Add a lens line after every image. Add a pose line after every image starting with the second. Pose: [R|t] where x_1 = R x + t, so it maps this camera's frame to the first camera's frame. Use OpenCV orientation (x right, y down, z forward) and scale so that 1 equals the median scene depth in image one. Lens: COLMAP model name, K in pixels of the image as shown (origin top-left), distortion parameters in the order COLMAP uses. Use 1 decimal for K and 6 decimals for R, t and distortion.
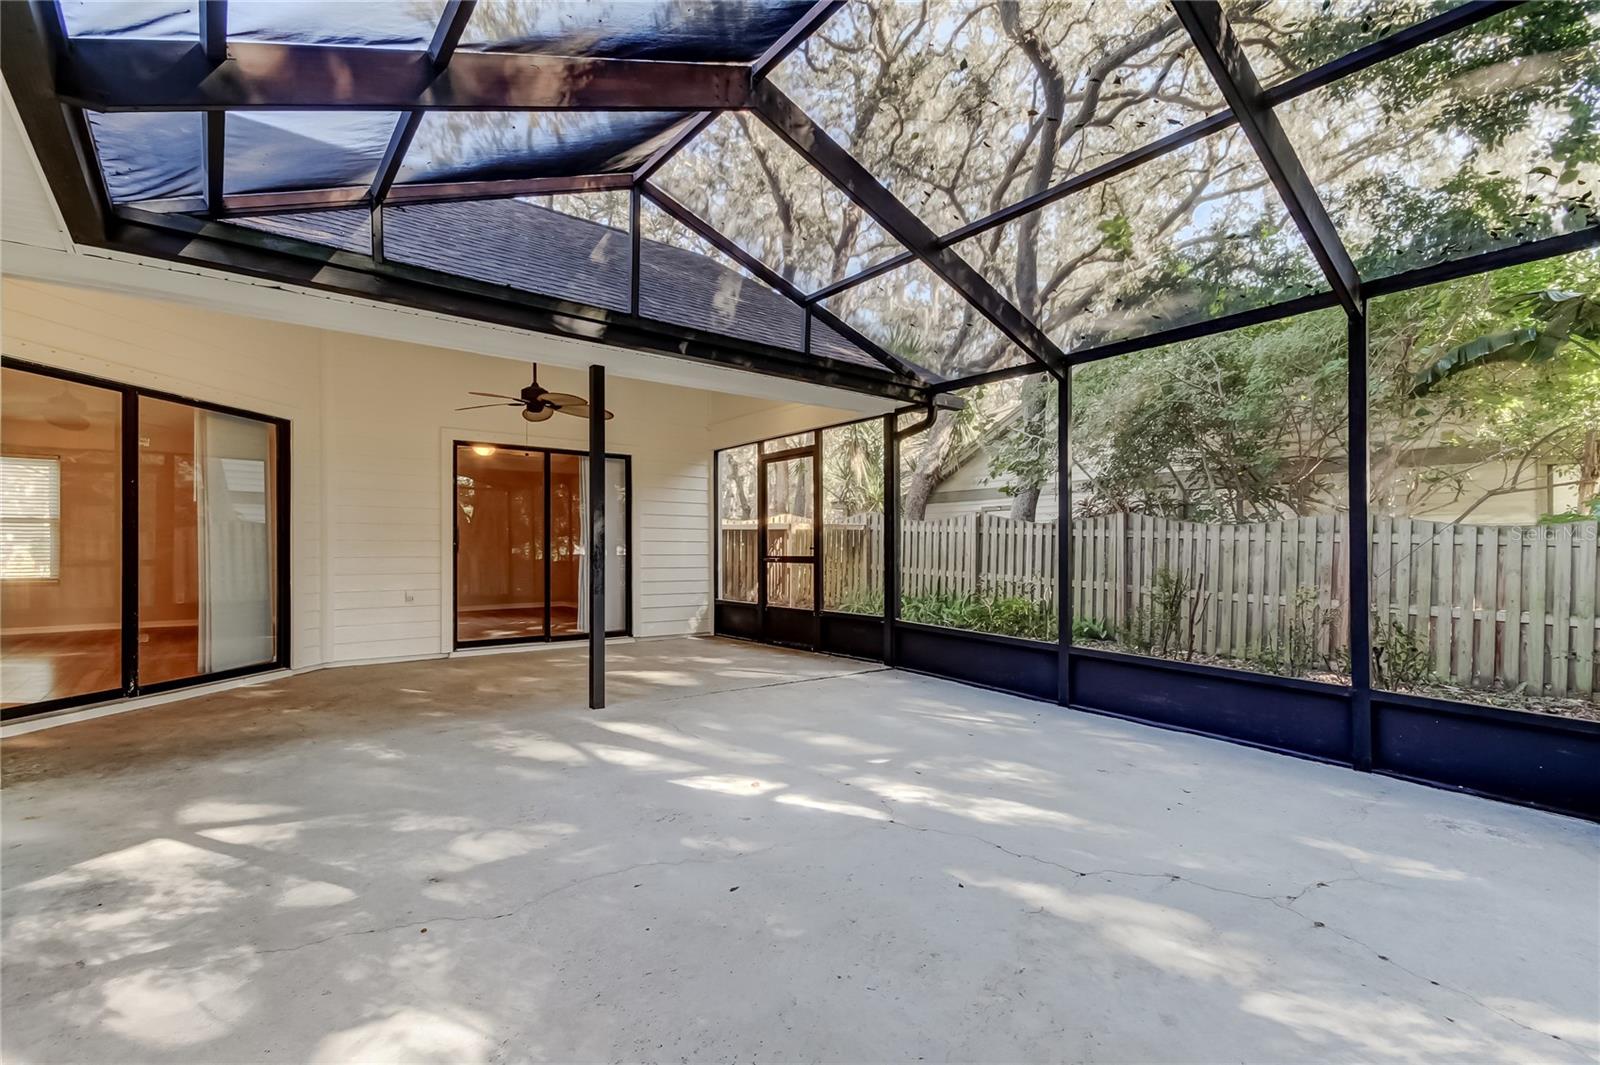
lens RADIAL K [[739.8, 0, 801.1], [0, 739.8, 558.8], [0, 0, 1]] dist [0.001476, 0.000220]
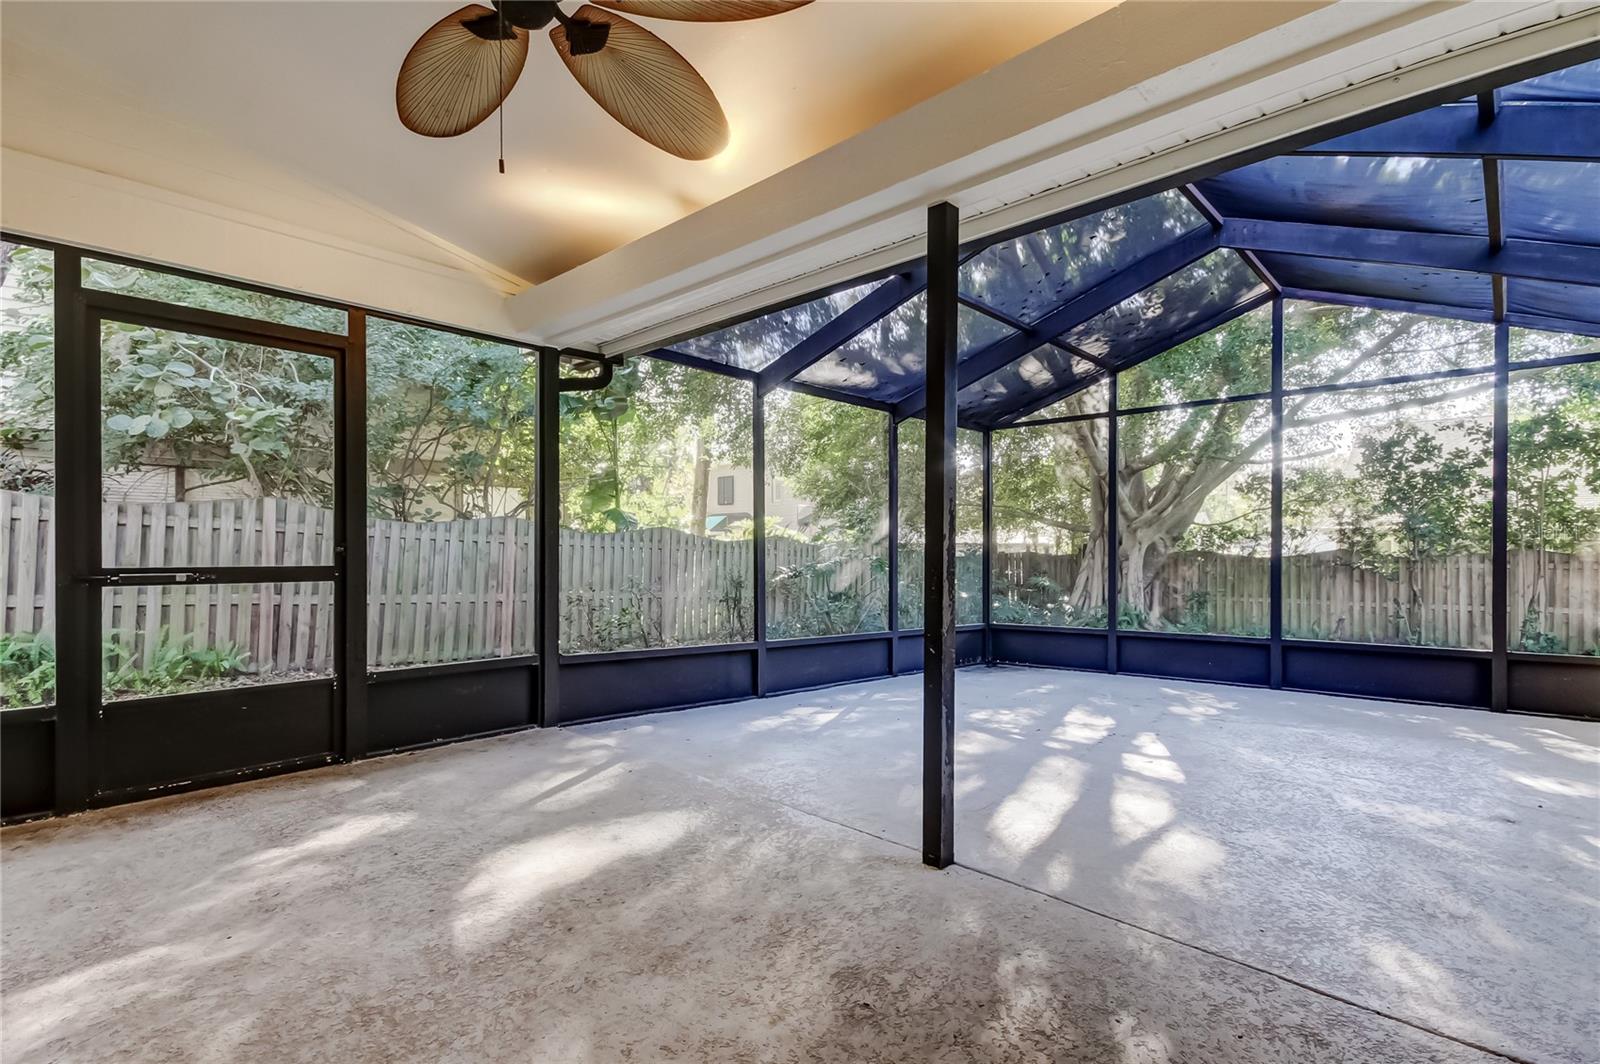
lens RADIAL K [[734.5, 0, 811.4], [0, 734.5, 549.9], [0, 0, 1]] dist [0.024537, 0.000198]
pose [[-0.160678, -0.003298, 0.987001, -0.544695], [0.002688, 0.999989, 0.003779, -0.015932], [-0.987003, 0.003260, -0.160667, 0.816667]]
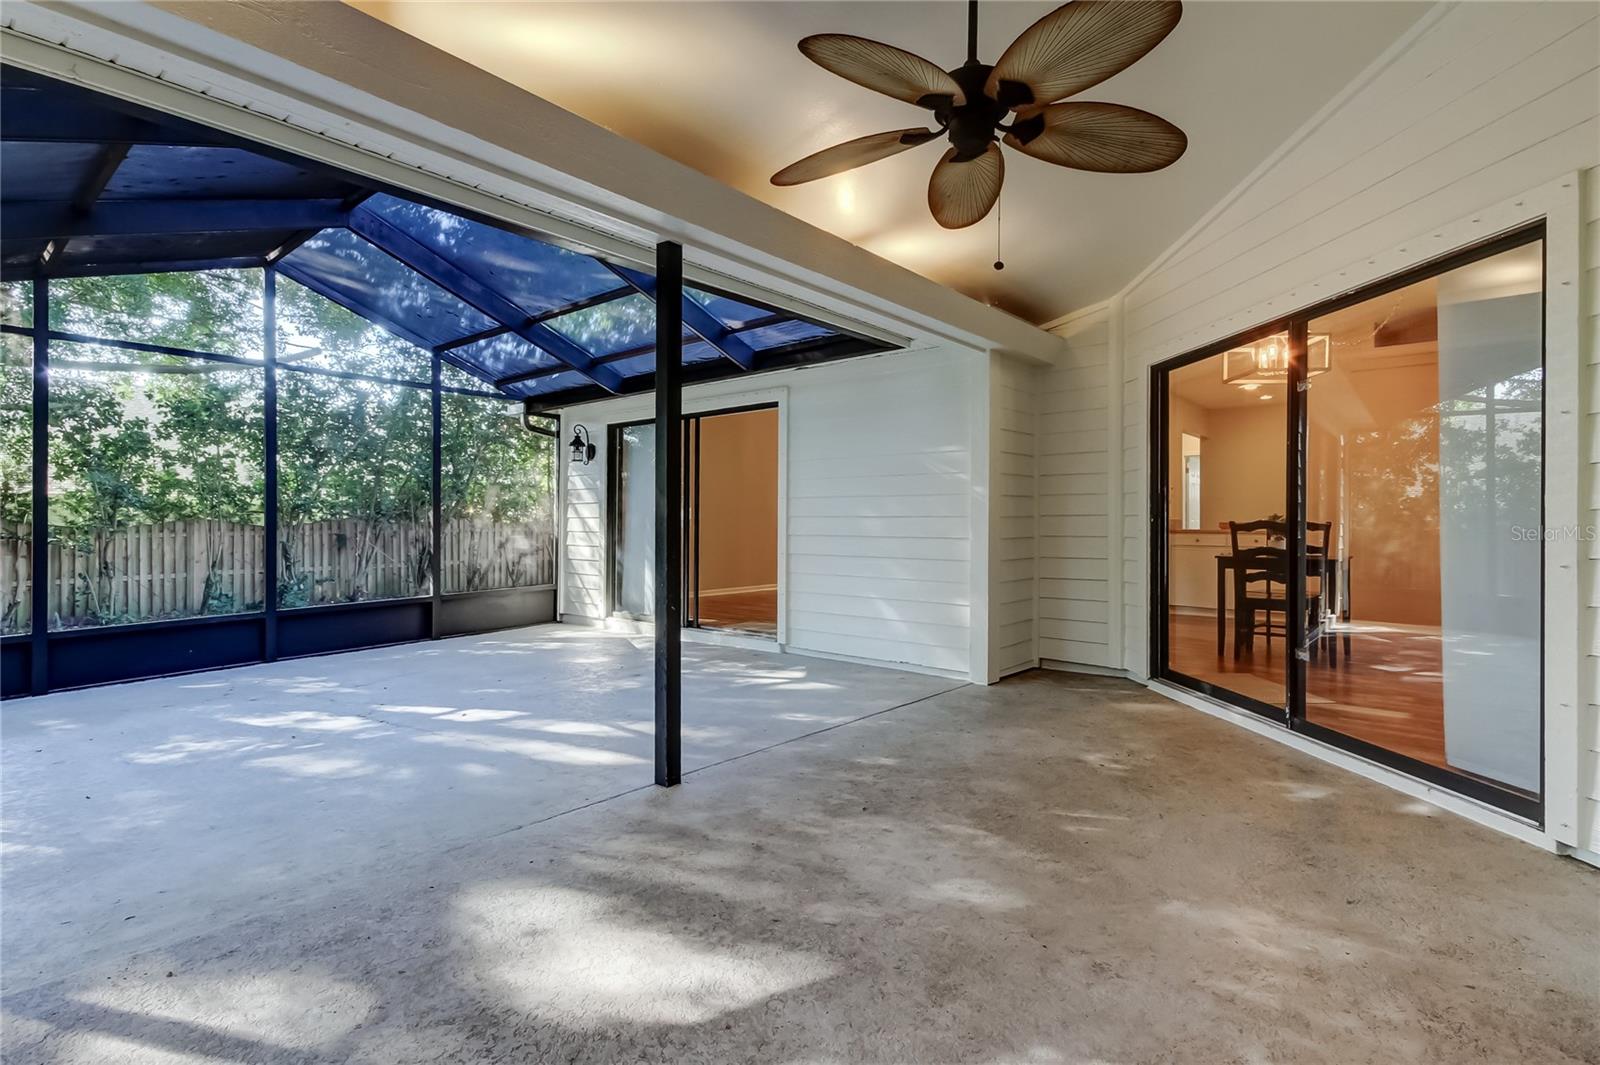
lens RADIAL K [[754.9, 0, 827.3], [0, 754.9, 524.1], [0, 0, 1]] dist [-0.001153, -0.004630]
pose [[-0.977209, 0.001391, -0.212273, -0.178011], [-0.001370, 0.999916, 0.012858, -0.020307], [0.212273, 0.012856, -0.977126, 1.167008]]
